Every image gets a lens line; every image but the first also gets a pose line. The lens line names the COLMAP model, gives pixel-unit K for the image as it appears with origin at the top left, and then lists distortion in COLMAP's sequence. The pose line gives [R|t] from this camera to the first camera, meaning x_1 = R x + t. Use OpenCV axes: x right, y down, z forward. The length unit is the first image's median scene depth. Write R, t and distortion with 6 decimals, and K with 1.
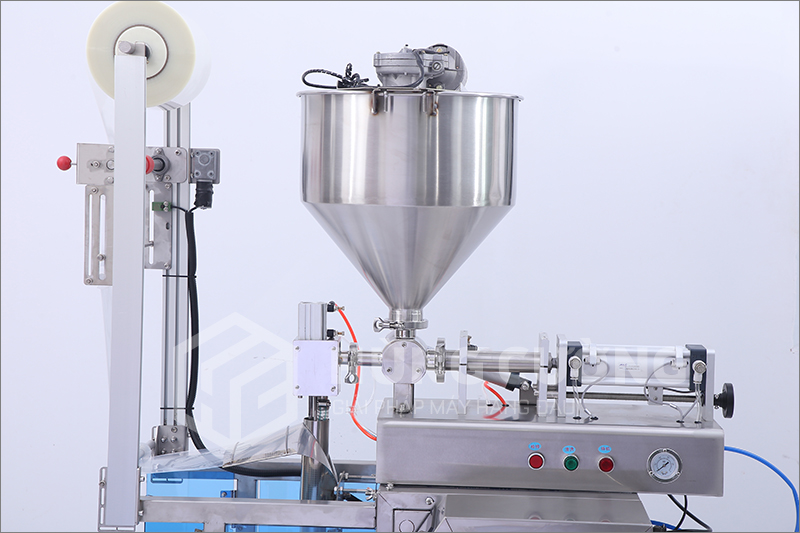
lens RADIAL K [[1889.9, 0, 400.0], [0, 1889.9, 266.5], [0, 0, 1]] dist [0.079420, 0.132870]
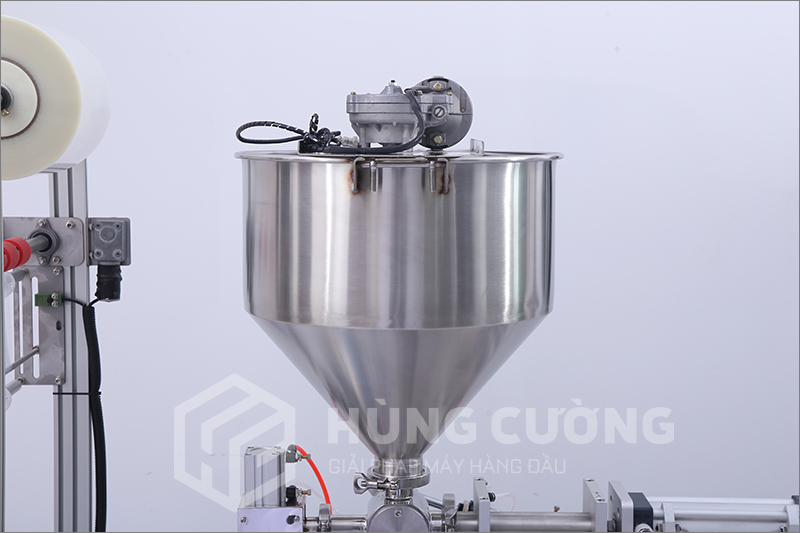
lens RADIAL K [[1545.4, 0, 400.0], [0, 1545.4, 266.5], [0, 0, 1]] dist [0.285360, -0.007371]
pose [[0.998142, -0.021612, 0.056967, -0.027678], [0.019399, 0.999047, 0.039109, -0.070499], [-0.057758, -0.037931, 0.997610, 0.424368]]
